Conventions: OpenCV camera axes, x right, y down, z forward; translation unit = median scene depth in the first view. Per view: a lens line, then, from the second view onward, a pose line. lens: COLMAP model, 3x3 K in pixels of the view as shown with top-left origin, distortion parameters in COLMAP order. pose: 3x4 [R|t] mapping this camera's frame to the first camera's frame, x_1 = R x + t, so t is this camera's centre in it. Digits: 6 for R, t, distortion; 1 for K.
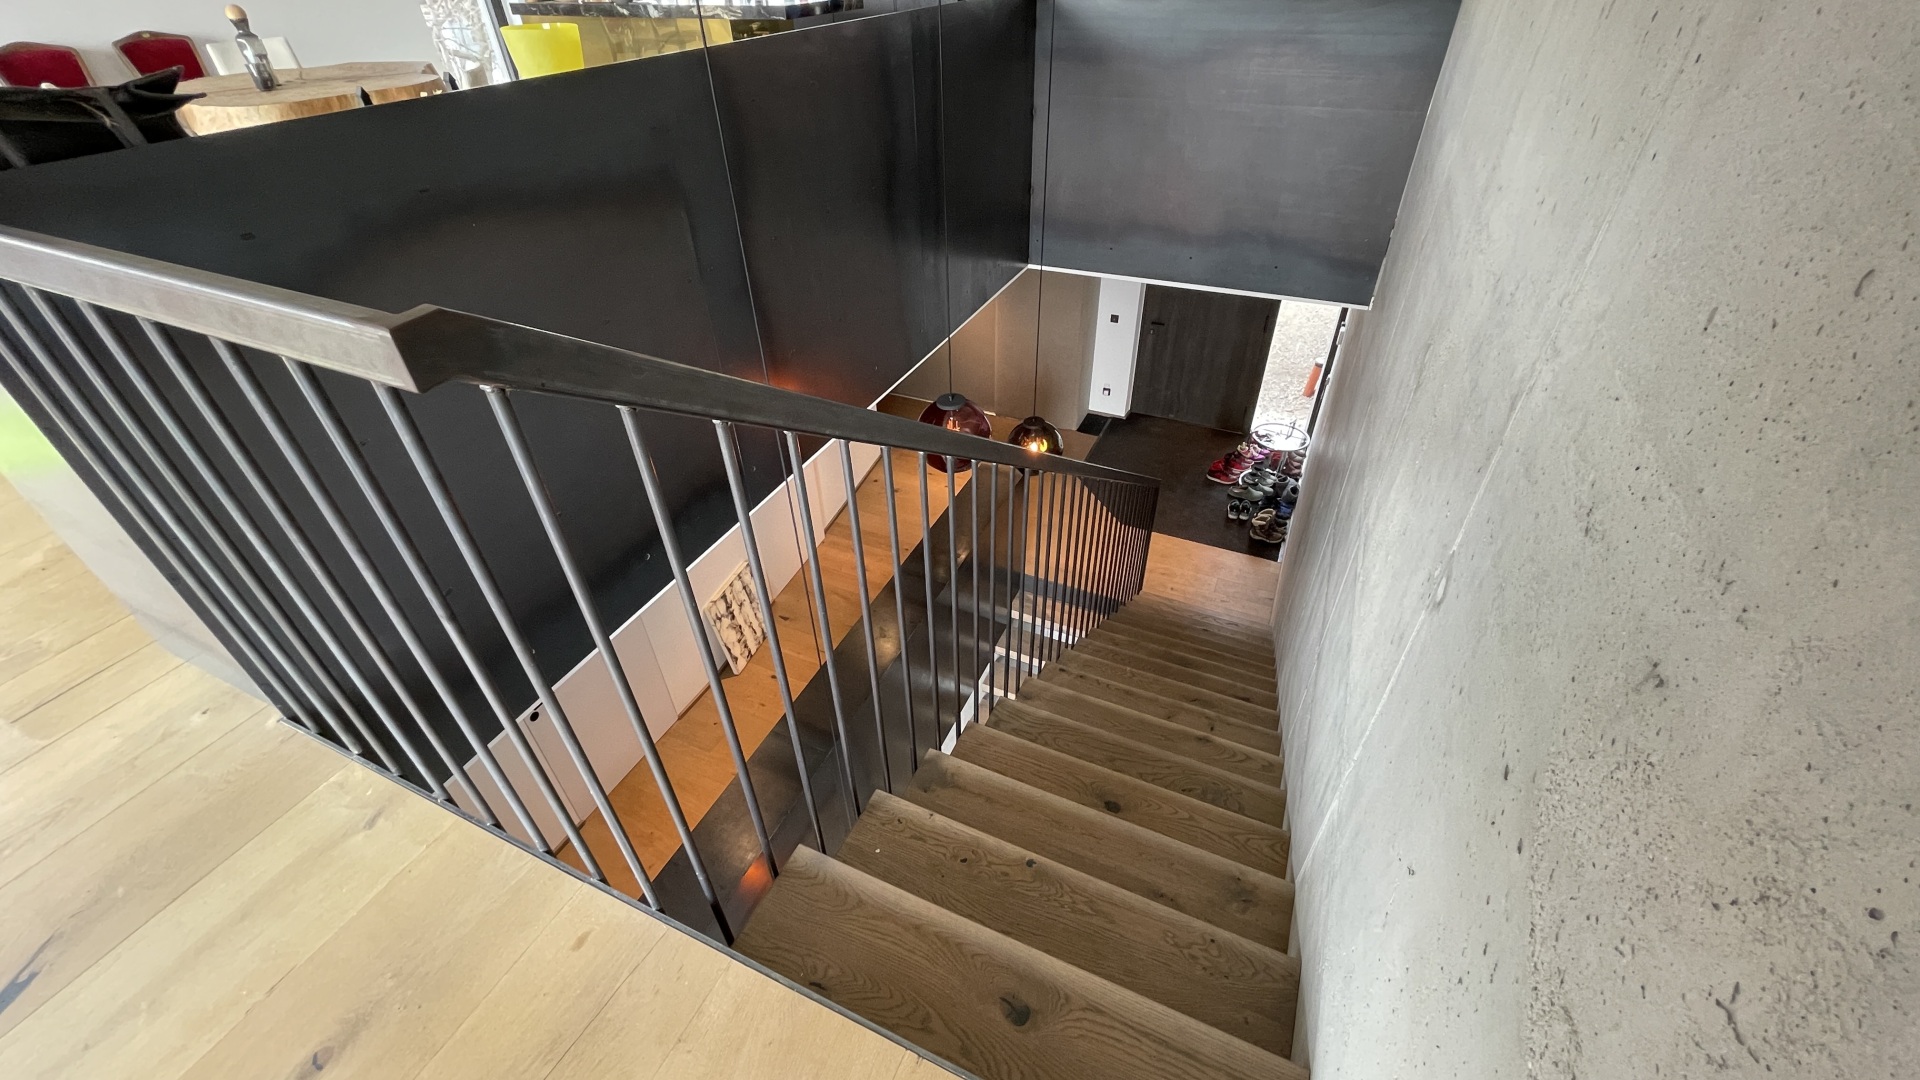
lens RADIAL K [[777.3, 0, 960.0], [0, 777.3, 540.0], [0, 0, 1]] dist [-0.023406, 0.008805]
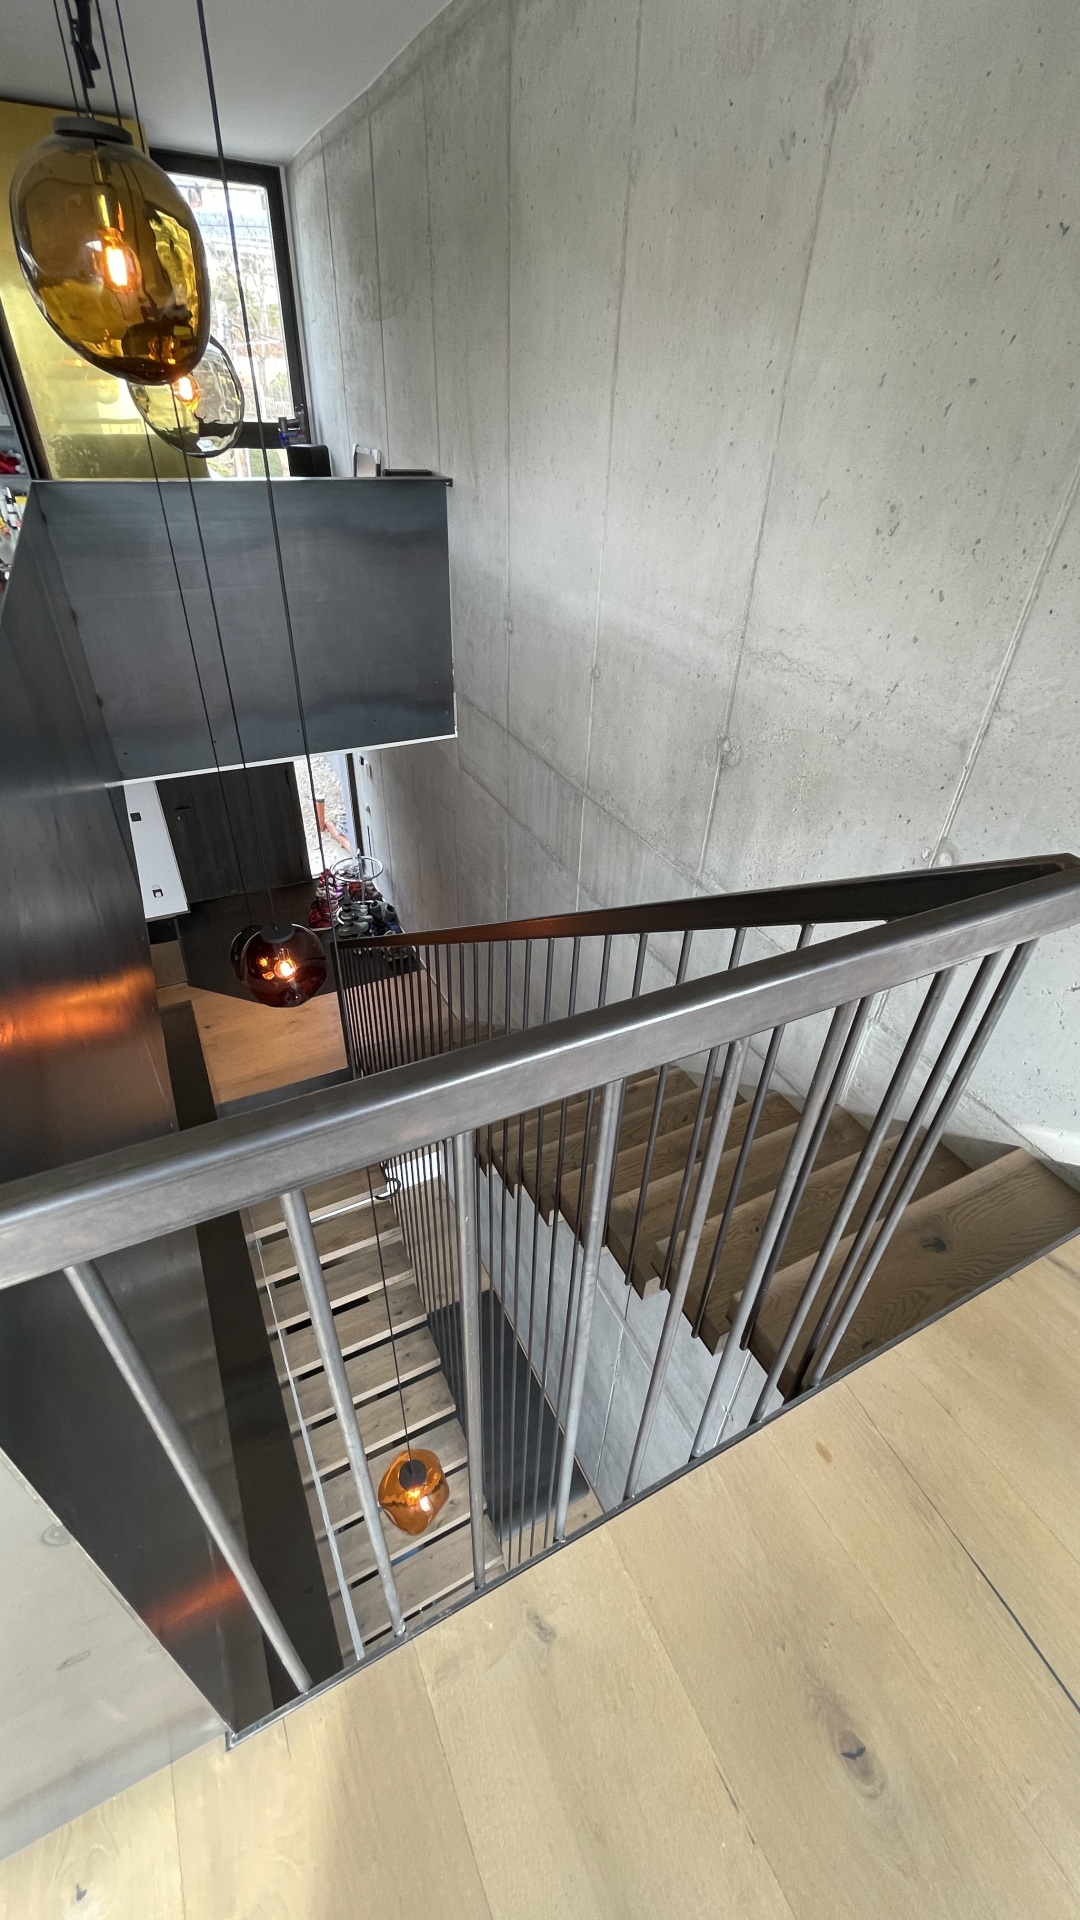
lens RADIAL K [[777.3, 0, 549.1], [0, 777.3, 956.4], [0, 0, 1]] dist [-0.023406, 0.008805]
pose [[0.620115, -0.417274, 0.664335, -0.185787], [0.440767, 0.885837, 0.144972, -0.062691], [-0.648985, 0.202918, 0.733241, 0.056937]]
